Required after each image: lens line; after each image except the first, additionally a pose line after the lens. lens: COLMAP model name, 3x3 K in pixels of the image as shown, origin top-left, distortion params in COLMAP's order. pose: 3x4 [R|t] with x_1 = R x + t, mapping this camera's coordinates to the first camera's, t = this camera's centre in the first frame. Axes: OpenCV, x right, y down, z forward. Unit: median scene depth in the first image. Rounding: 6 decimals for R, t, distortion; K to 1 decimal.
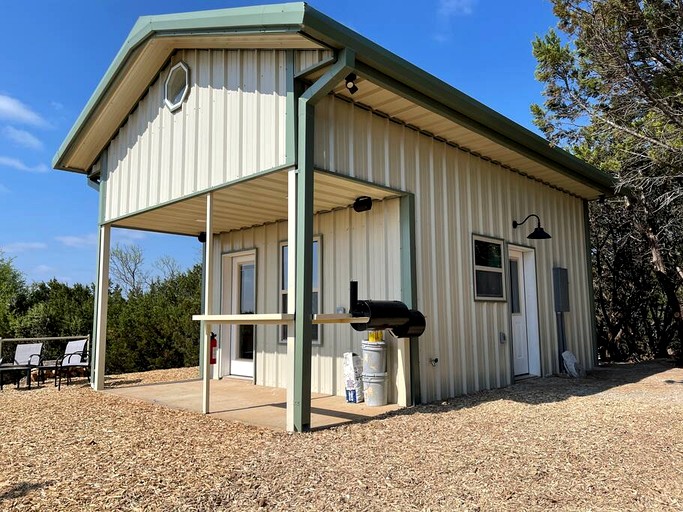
lens RADIAL K [[529.3, 0, 341.5], [0, 529.3, 256.0], [0, 0, 1]] dist [0.005434, -0.002276]
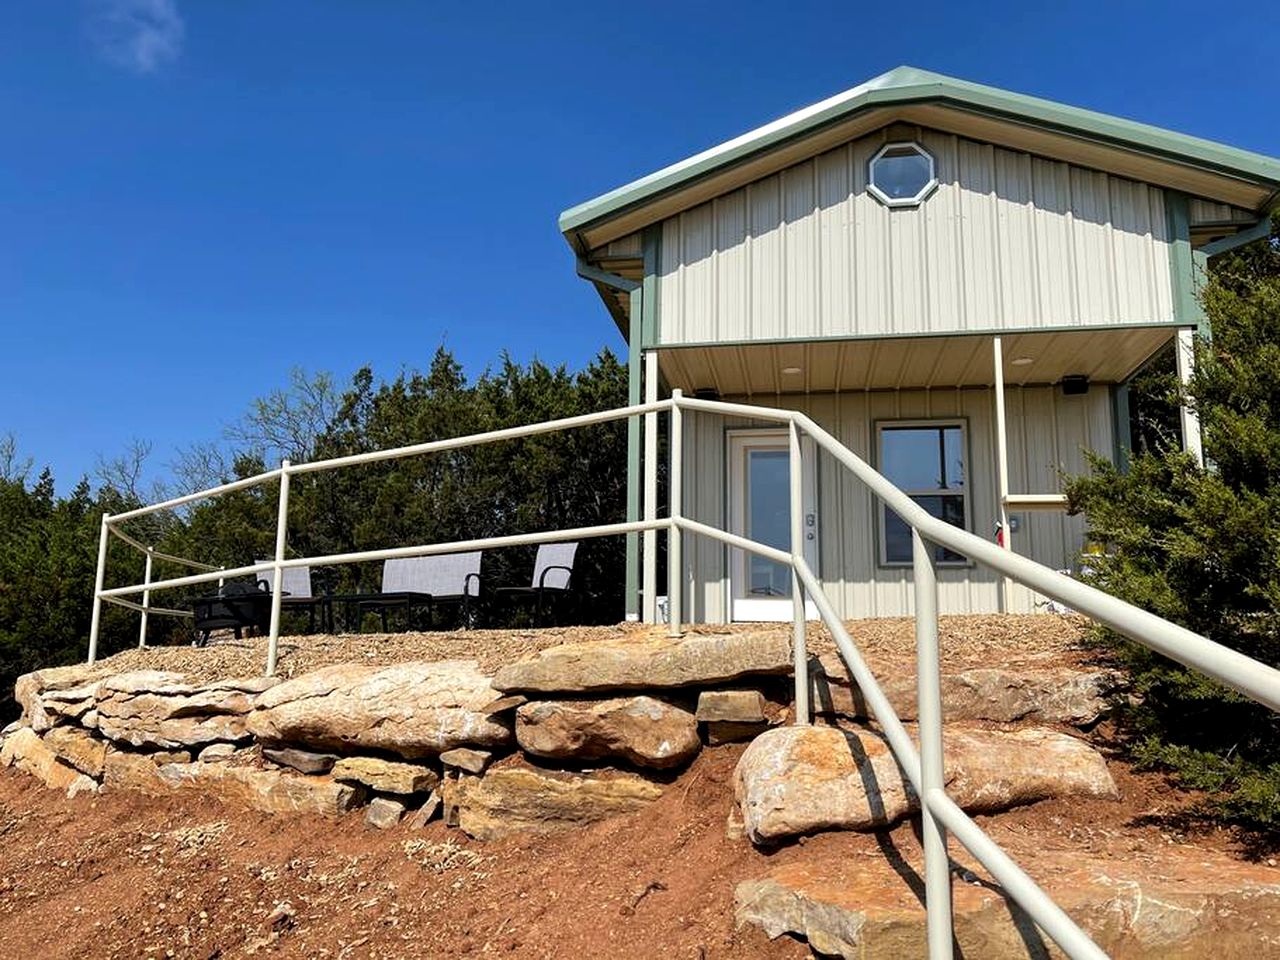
lens RADIAL K [[992.0, 0, 640.0], [0, 992.0, 480.0], [0, 0, 1]] dist [0.005434, -0.002276]
pose [[0.830222, 0.109442, 0.546584, -1.396037], [-0.079694, 0.993768, -0.077932, 0.228037], [-0.551707, 0.021141, 0.833770, 0.128271]]
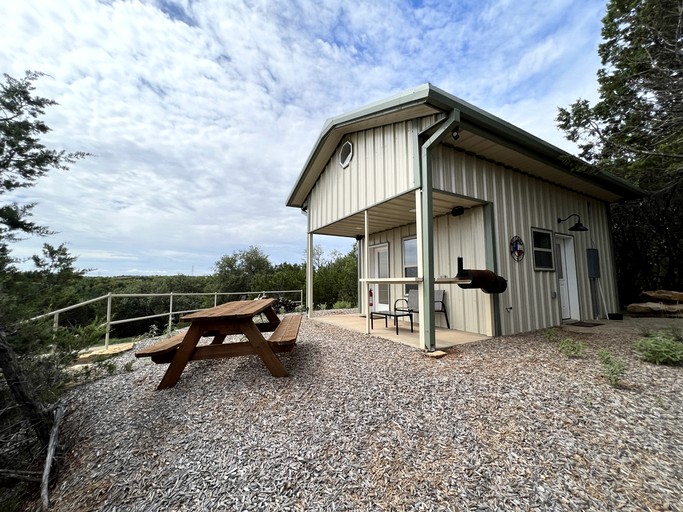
lens RADIAL K [[271.3, 0, 341.5], [0, 271.3, 256.0], [0, 0, 1]] dist [0.000973, 0.000022]
pose [[0.958626, -0.018321, -0.284079, -0.072155], [0.024836, 0.999504, 0.019347, 0.015079], [0.283583, -0.025602, 0.958606, 0.095432]]
